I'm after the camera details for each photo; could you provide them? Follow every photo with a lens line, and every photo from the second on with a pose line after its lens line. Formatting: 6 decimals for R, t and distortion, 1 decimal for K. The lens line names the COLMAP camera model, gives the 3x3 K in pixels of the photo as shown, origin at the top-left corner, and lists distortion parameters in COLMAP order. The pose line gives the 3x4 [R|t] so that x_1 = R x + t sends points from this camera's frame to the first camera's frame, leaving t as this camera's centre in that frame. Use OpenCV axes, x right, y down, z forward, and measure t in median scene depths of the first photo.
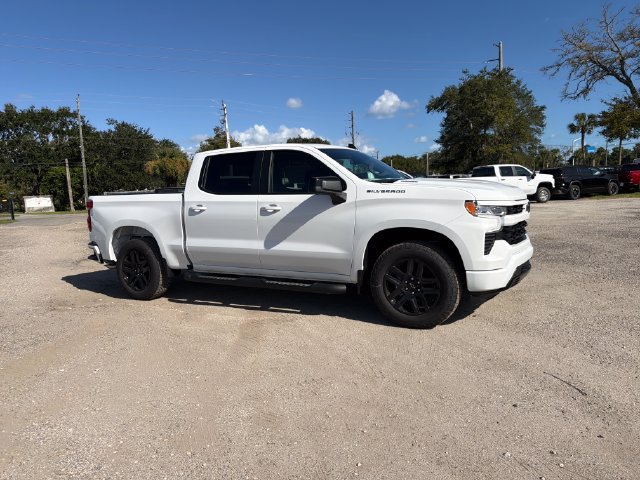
lens RADIAL K [[450.0, 0, 318.3], [0, 450.0, 241.4], [0, 0, 1]] dist [0.083880, -0.125739]
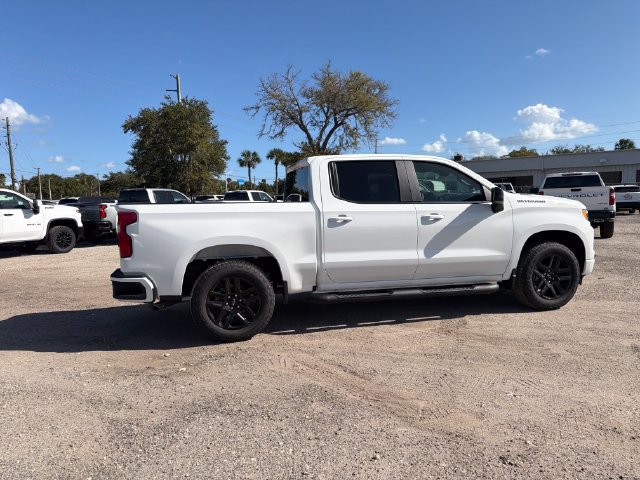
lens RADIAL K [[448.4, 0, 317.2], [0, 448.4, 241.5], [0, 0, 1]] dist [0.089116, -0.125657]
pose [[0.738661, -0.033814, 0.673229, -0.882250], [0.071731, 0.997013, -0.028626, -0.007196], [-0.670250, 0.069436, 0.738880, 0.387096]]
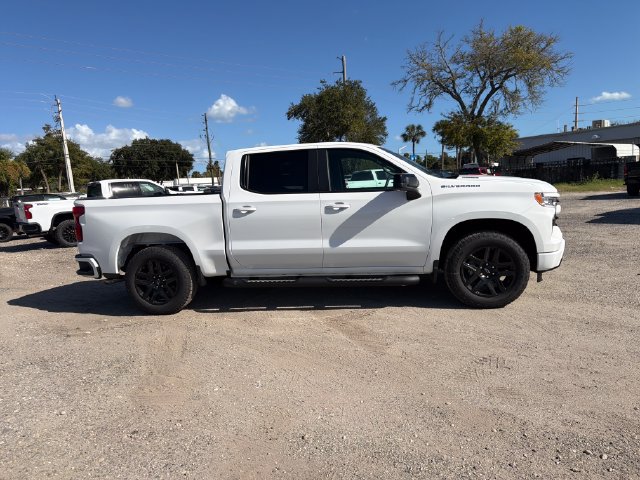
lens RADIAL K [[448.4, 0, 317.2], [0, 448.4, 241.5], [0, 0, 1]] dist [0.089116, -0.125657]
pose [[0.942397, -0.052490, 0.330353, -0.434203], [0.055582, 0.998454, 0.000089, 0.002239], [-0.329847, 0.018278, 0.943857, 0.065393]]
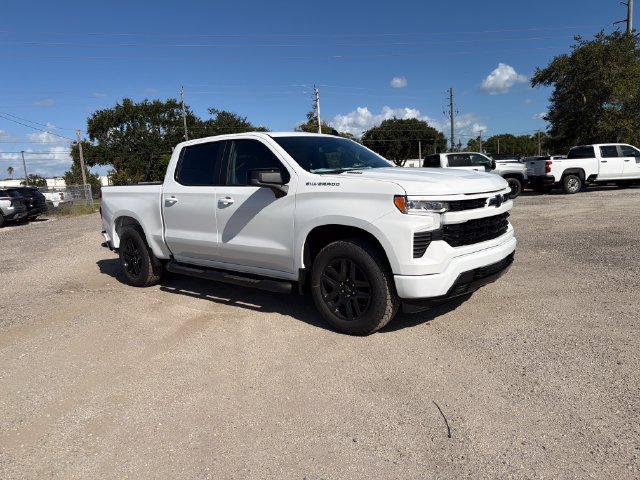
lens RADIAL K [[455.0, 0, 316.7], [0, 455.0, 241.3], [0, 0, 1]] dist [0.046788, -0.056550]
pose [[0.974716, 0.023551, -0.222205, 0.274185], [-0.016015, 0.999236, 0.035657, -0.021961], [0.222875, -0.031197, 0.974348, 0.076397]]
